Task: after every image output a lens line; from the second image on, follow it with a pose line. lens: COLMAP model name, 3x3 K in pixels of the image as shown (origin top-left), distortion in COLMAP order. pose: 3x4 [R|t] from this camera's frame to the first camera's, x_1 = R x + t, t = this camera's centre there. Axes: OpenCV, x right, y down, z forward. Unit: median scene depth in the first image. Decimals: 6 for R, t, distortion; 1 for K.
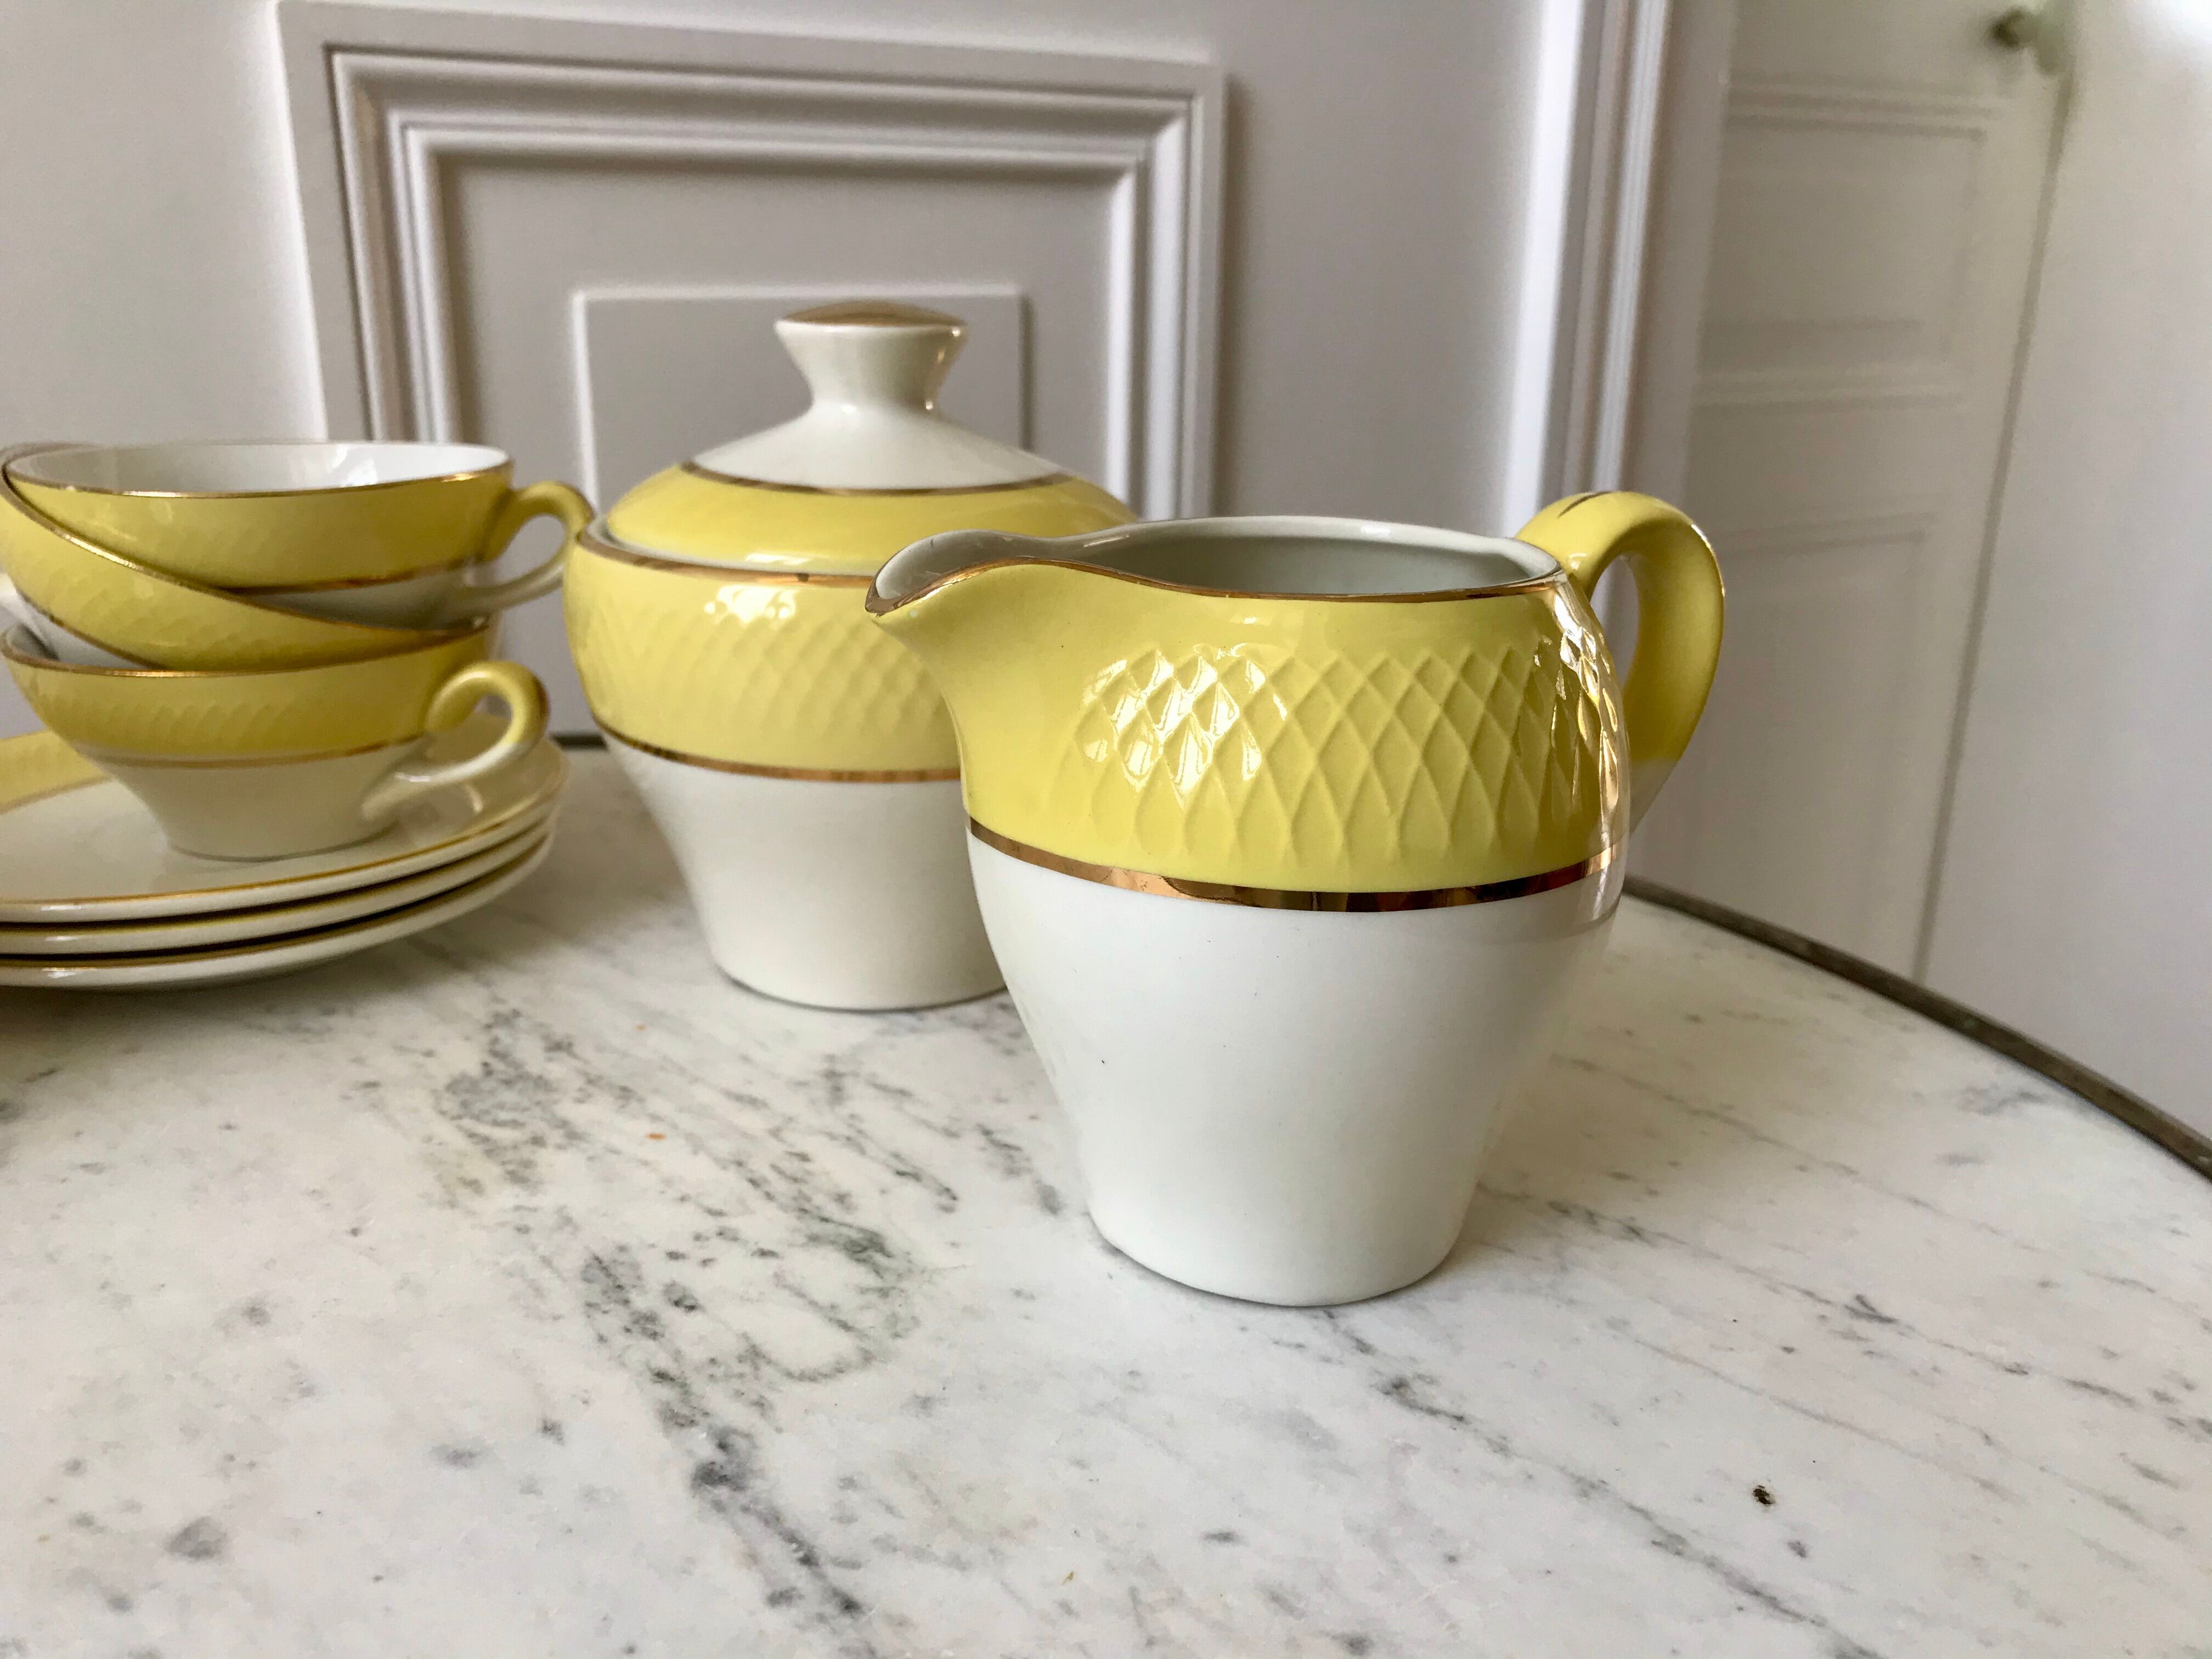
lens RADIAL K [[1849.0, 0, 1141.8], [0, 1849.0, 804.5], [0, 0, 1]] dist [0.008854, -0.019859]
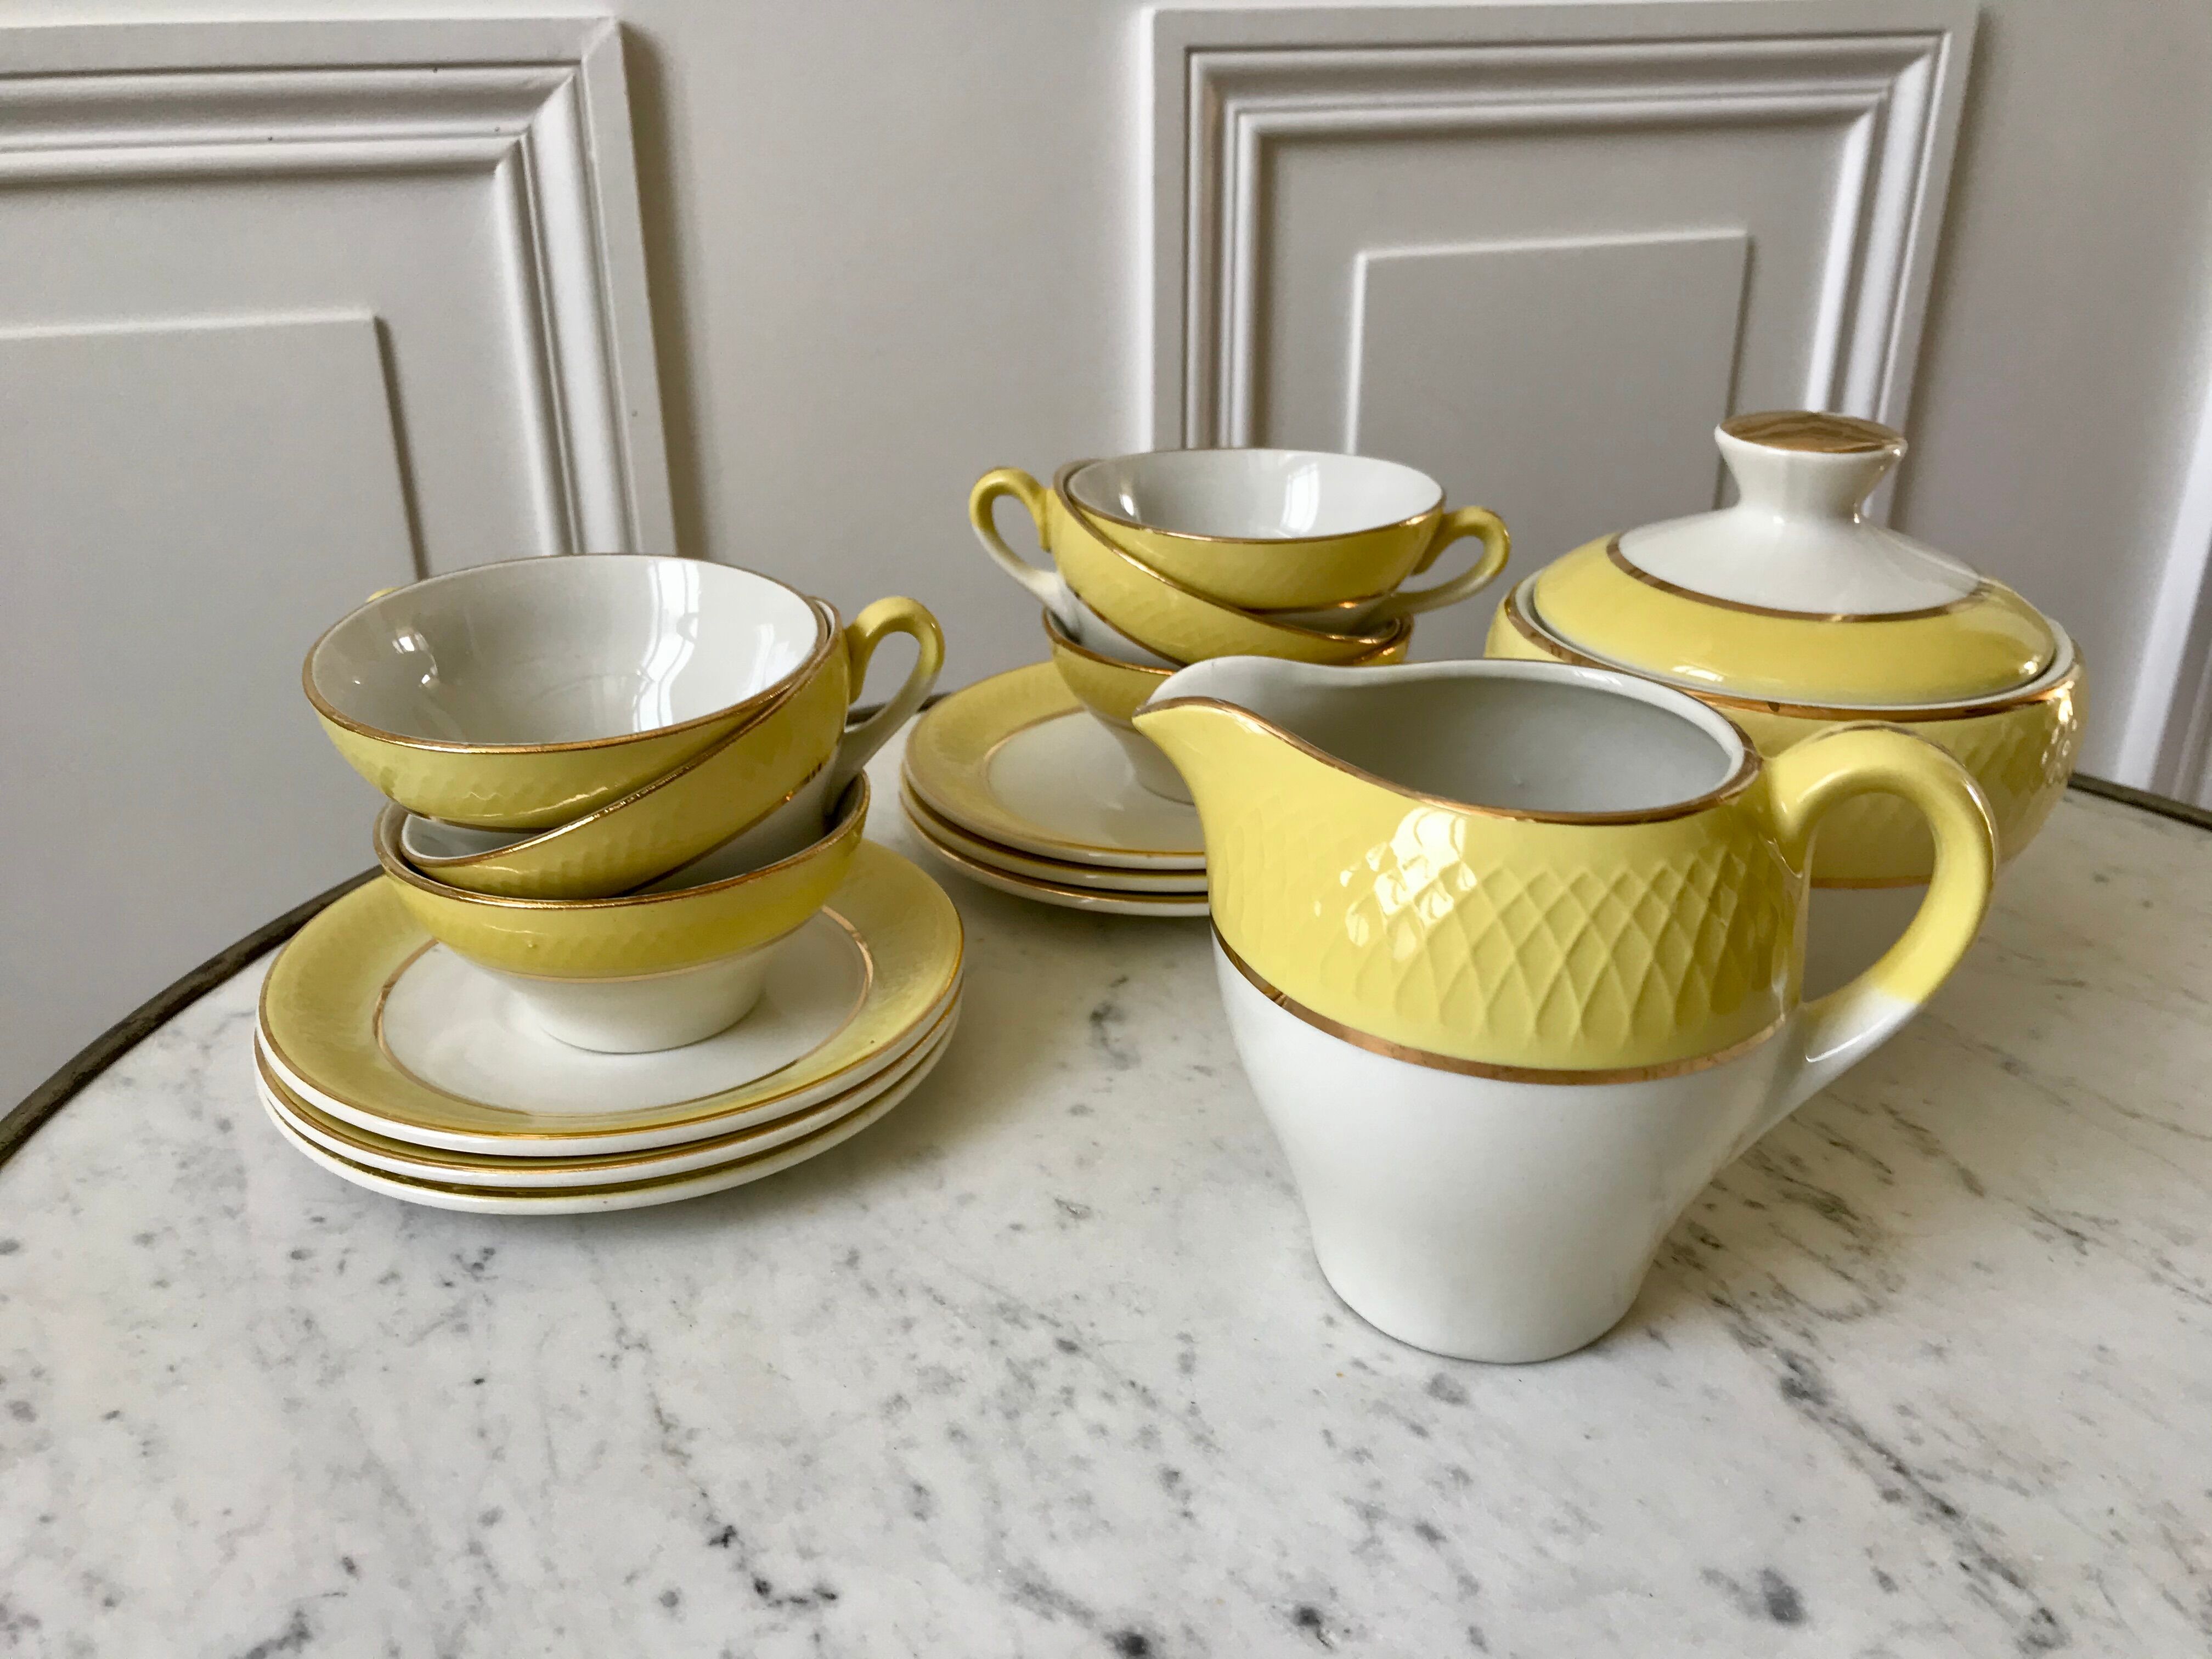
lens RADIAL K [[1849.0, 0, 1099.3], [0, 1849.0, 811.2], [0, 0, 1]] dist [0.008854, -0.019859]
pose [[0.971327, 0.077837, -0.224643, -0.326057], [-0.049066, 0.990176, 0.130934, -0.148016], [0.232627, -0.116157, 0.965604, -0.265836]]
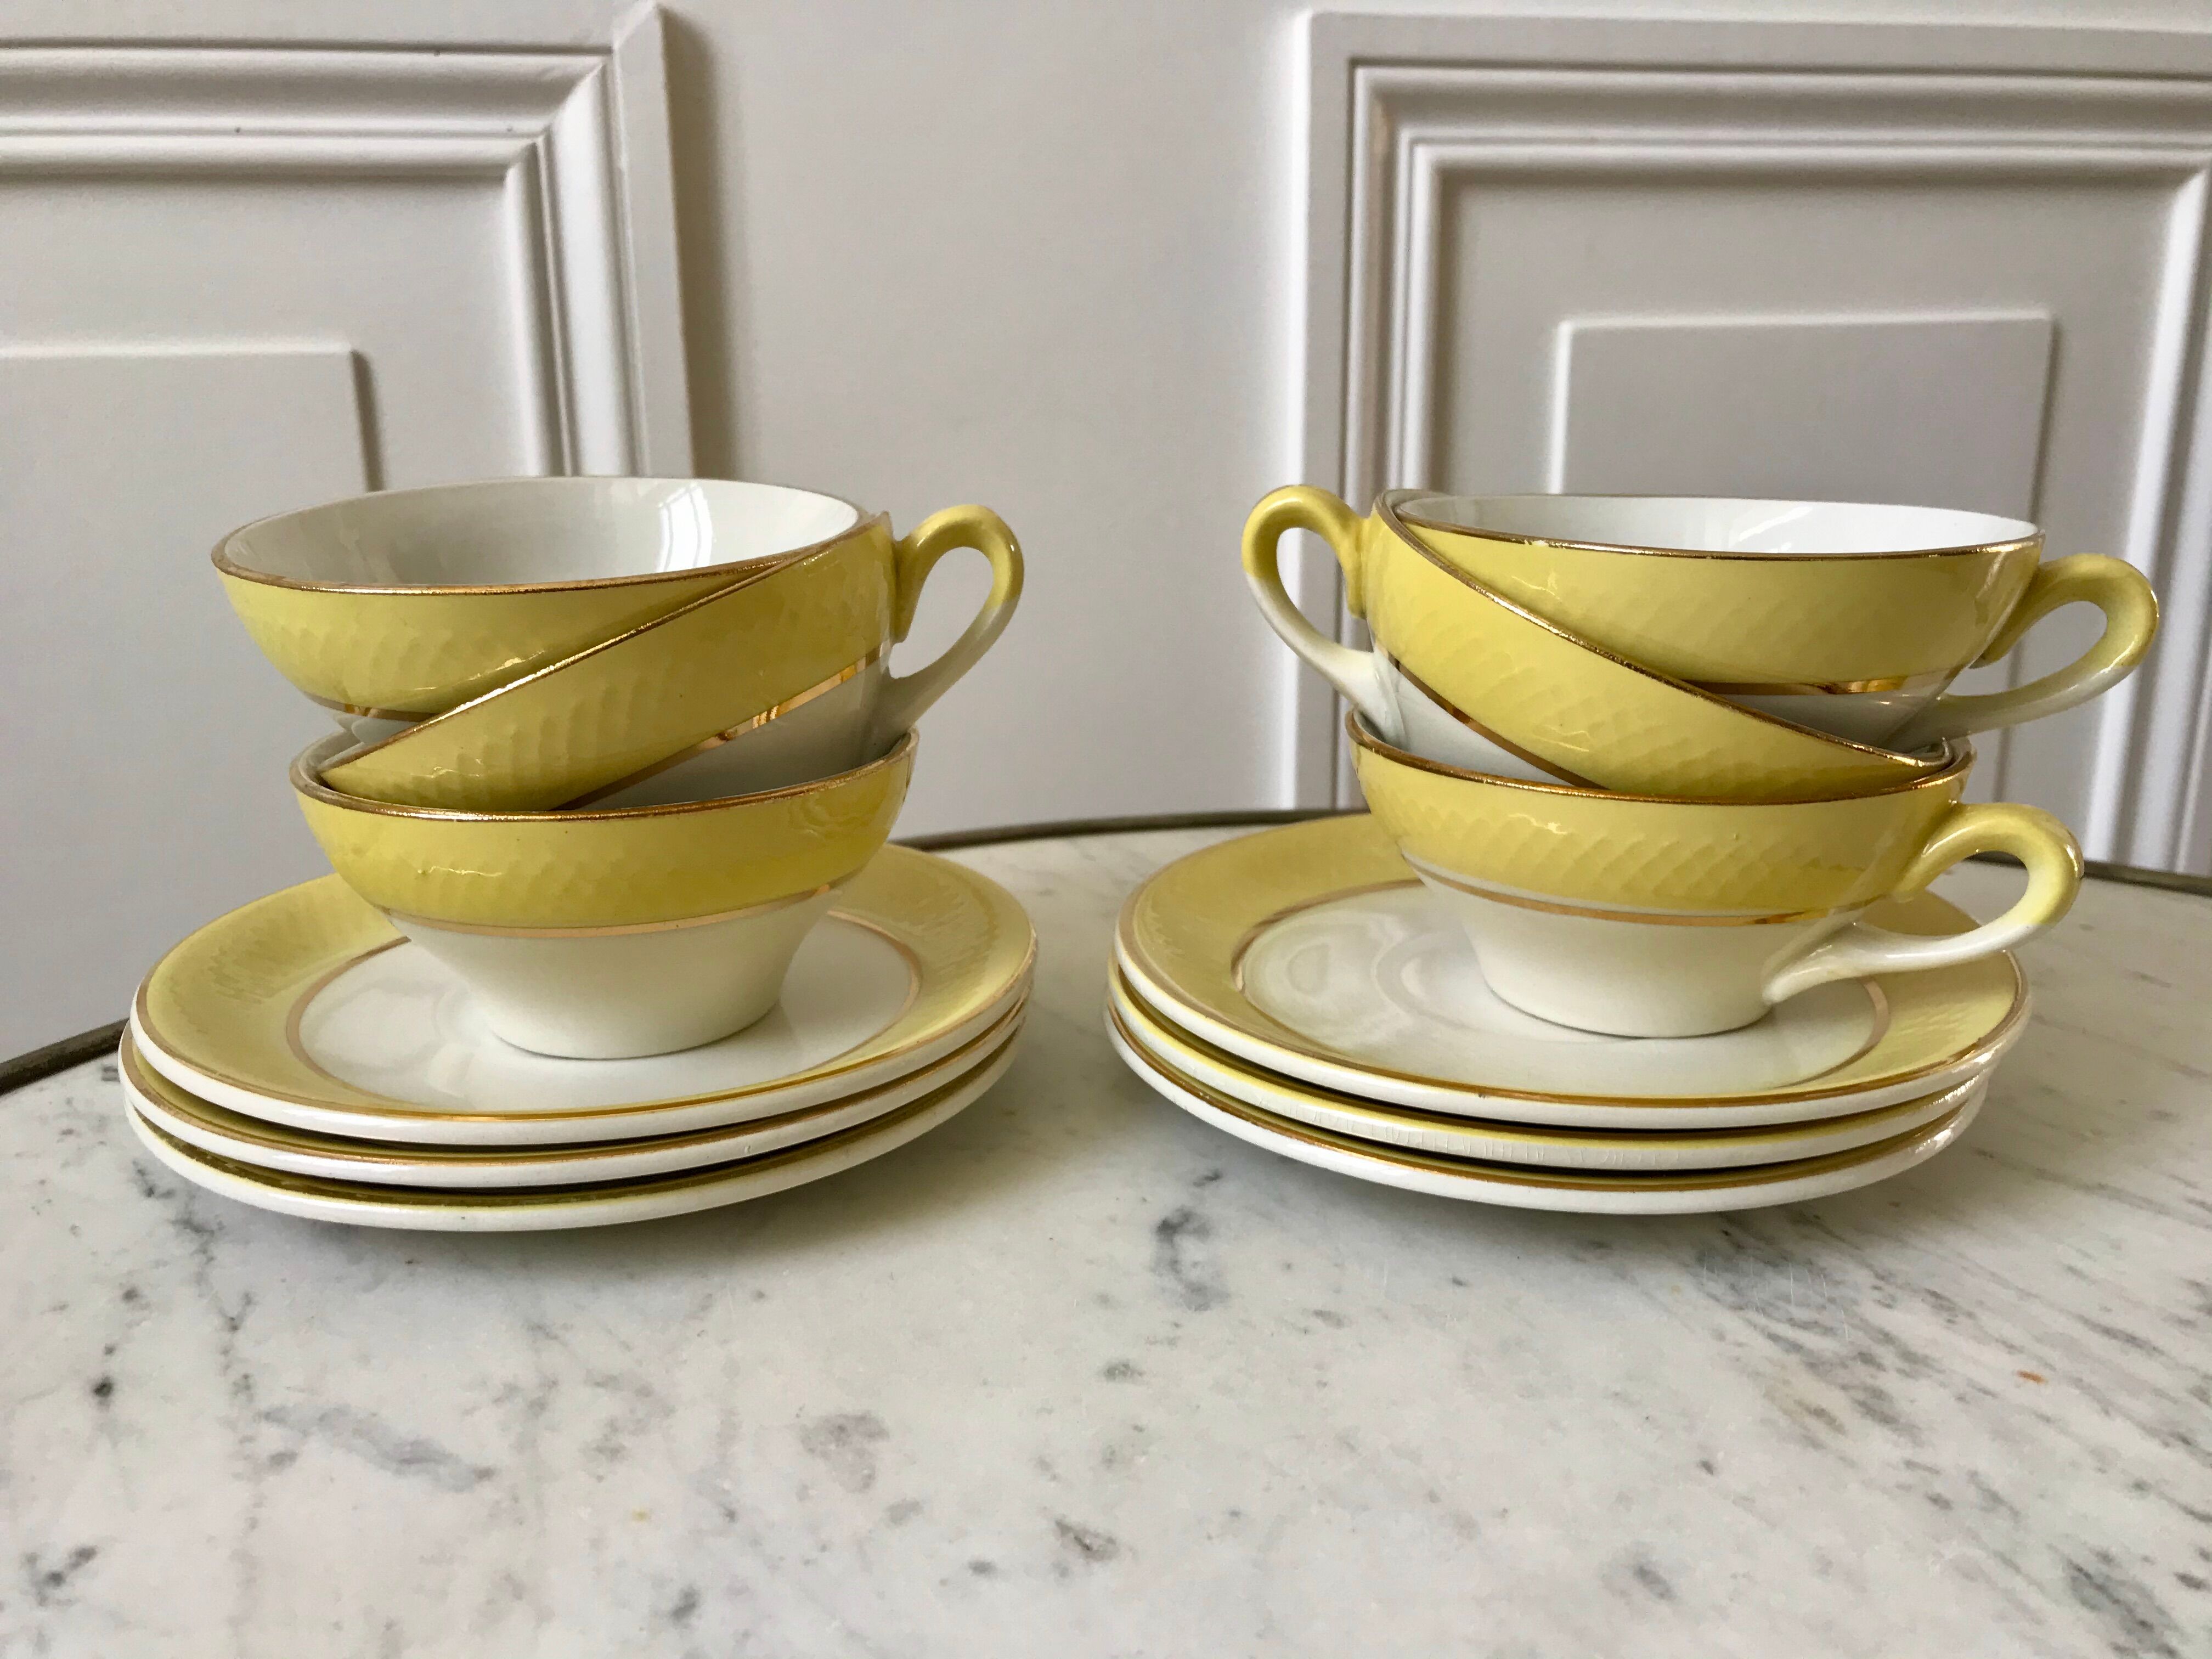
lens RADIAL K [[1849.0, 0, 1107.9], [0, 1849.0, 798.3], [0, 0, 1]] dist [0.008854, -0.019859]
pose [[0.943872, 0.061850, -0.324470, -0.373640], [-0.075404, 0.996721, -0.029355, -0.002866], [0.321591, 0.052174, 0.945440, 0.158584]]
